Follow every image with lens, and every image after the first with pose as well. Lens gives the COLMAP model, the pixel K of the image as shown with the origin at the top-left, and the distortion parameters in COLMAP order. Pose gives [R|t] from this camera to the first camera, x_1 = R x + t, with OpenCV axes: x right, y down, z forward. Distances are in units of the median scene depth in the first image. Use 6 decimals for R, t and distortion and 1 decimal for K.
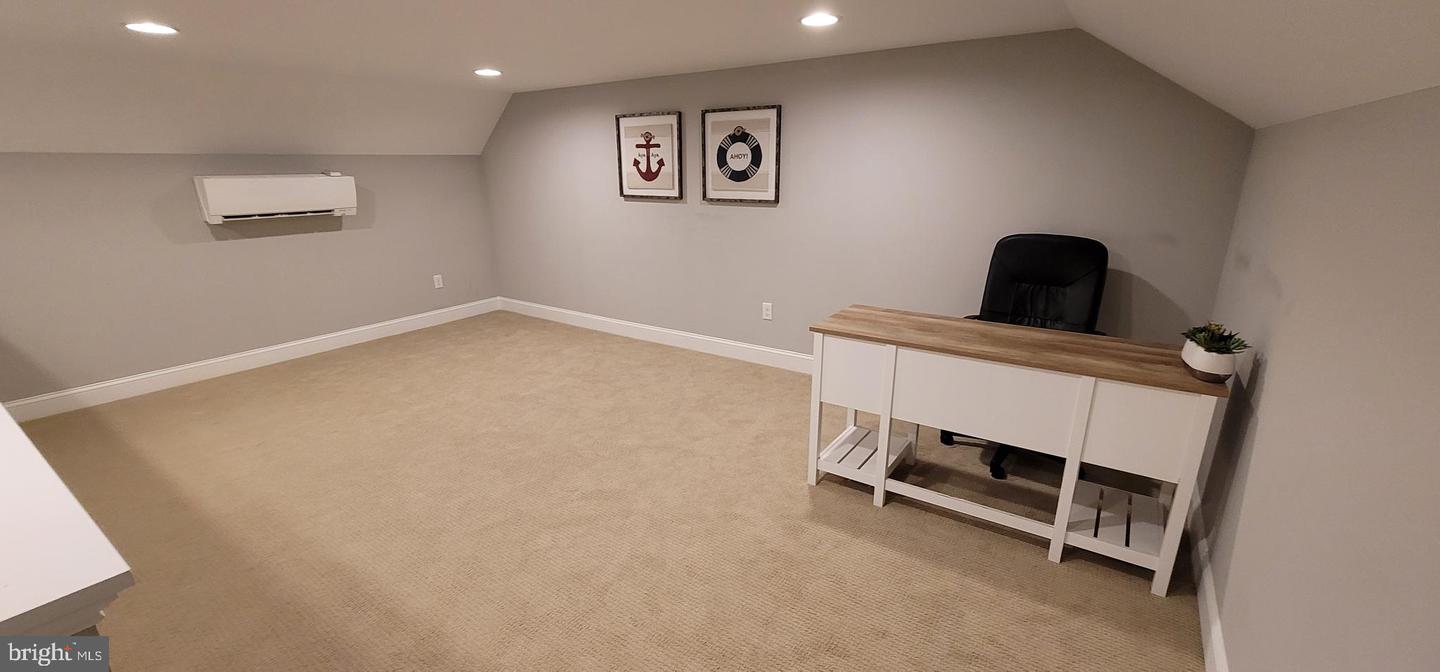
lens RADIAL K [[584.7, 0, 714.2], [0, 584.7, 341.6], [0, 0, 1]] dist [-0.002269, -0.000248]
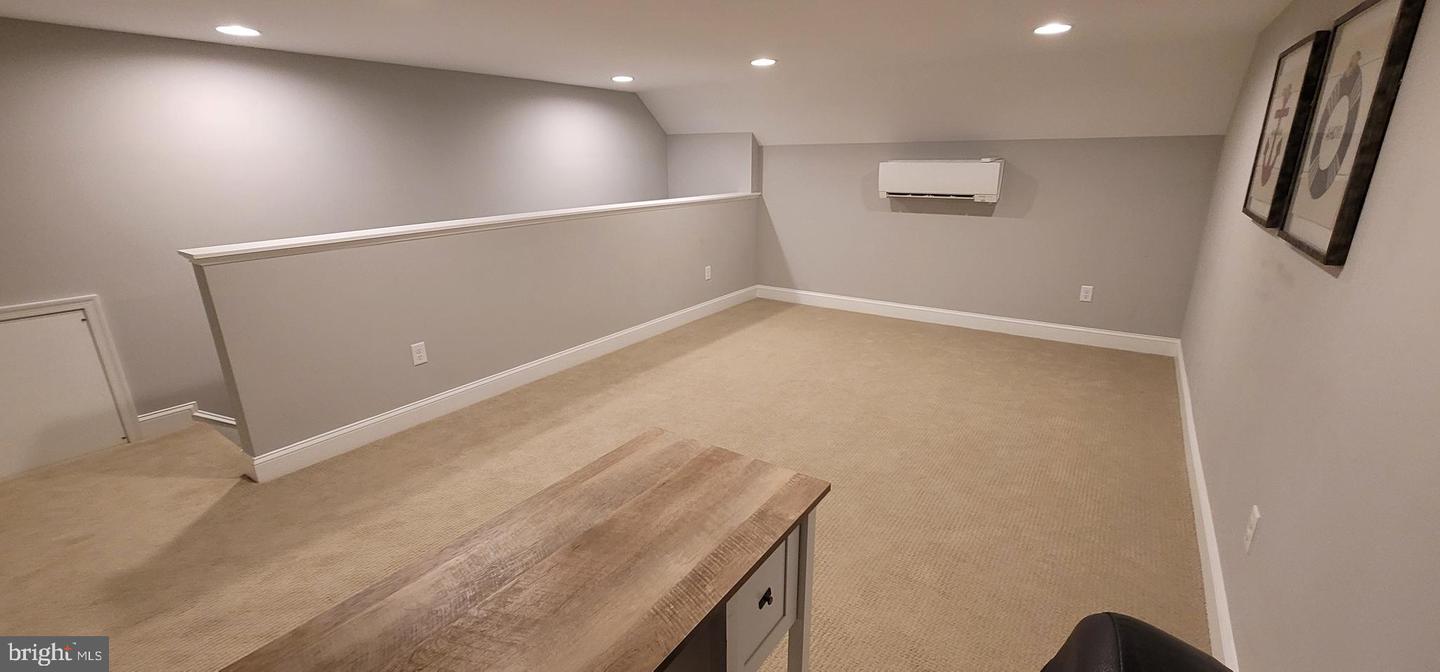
lens RADIAL K [[584.7, 0, 714.2], [0, 584.7, 341.6], [0, 0, 1]] dist [-0.002269, -0.000248]
pose [[-0.006778, 0.311281, -0.950294, 0.617673], [-0.280974, 0.911438, 0.300558, -0.265486], [0.959692, 0.269045, 0.081285, 0.851370]]
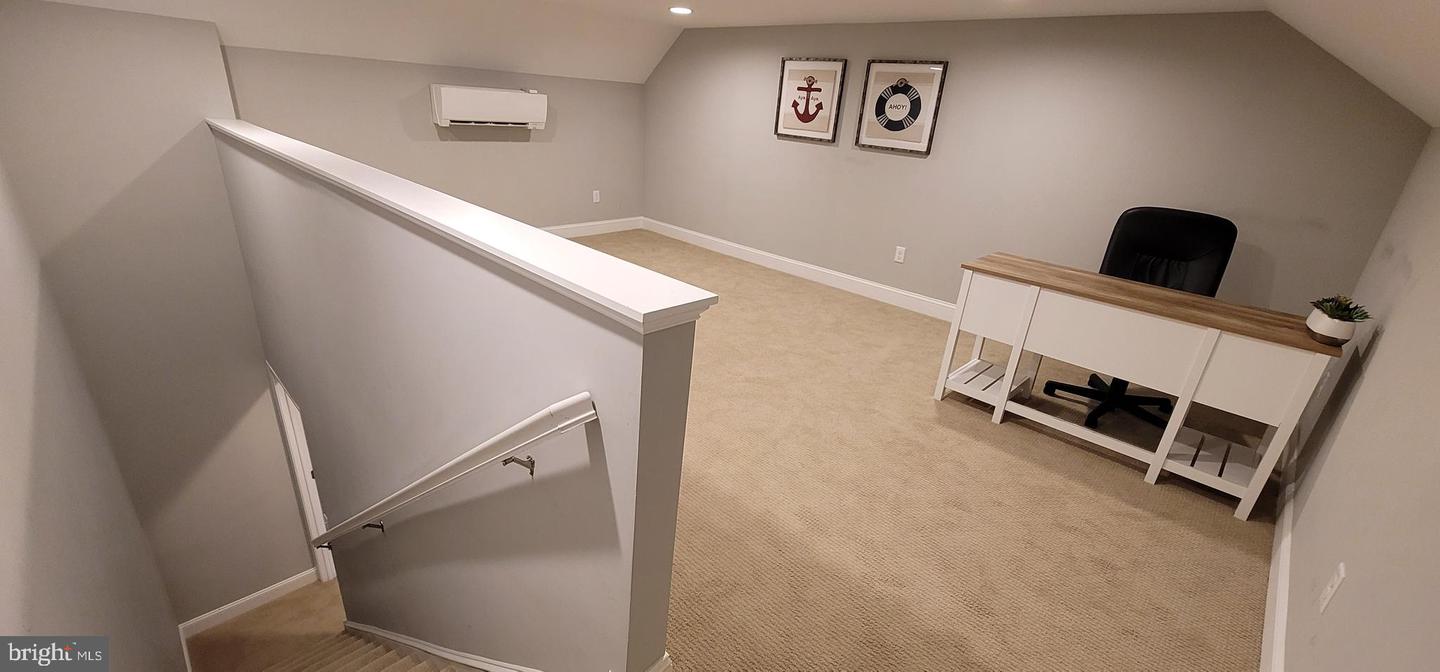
lens RADIAL K [[584.7, 0, 714.2], [0, 584.7, 341.6], [0, 0, 1]] dist [-0.002269, -0.000248]
pose [[0.982858, 0.137515, -0.122797, -0.134599], [-0.125797, 0.987145, 0.098590, 0.063831], [0.134776, -0.081452, 0.987523, -0.199171]]
